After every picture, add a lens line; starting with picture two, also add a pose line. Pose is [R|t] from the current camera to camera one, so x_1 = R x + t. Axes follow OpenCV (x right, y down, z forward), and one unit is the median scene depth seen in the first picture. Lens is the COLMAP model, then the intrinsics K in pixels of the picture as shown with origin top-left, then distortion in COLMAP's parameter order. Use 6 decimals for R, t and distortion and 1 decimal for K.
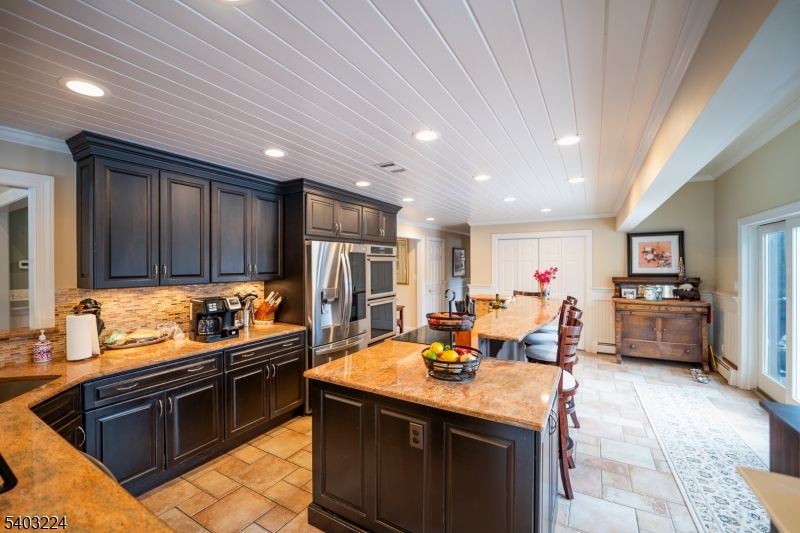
lens RADIAL K [[323.7, 0, 404.7], [0, 323.7, 264.2], [0, 0, 1]] dist [-0.000929, -0.000040]
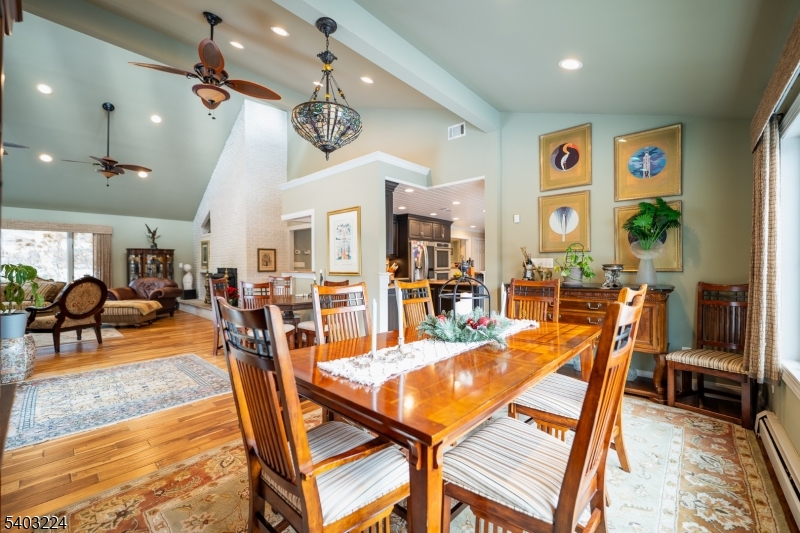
lens RADIAL K [[323.7, 0, 400.6], [0, 323.7, 265.4], [0, 0, 1]] dist [-0.000929, -0.000040]
pose [[0.979134, -0.001866, -0.203207, 0.081020], [0.002094, 0.999997, 0.000904, 0.080801], [0.203205, -0.001310, 0.979135, -1.004879]]
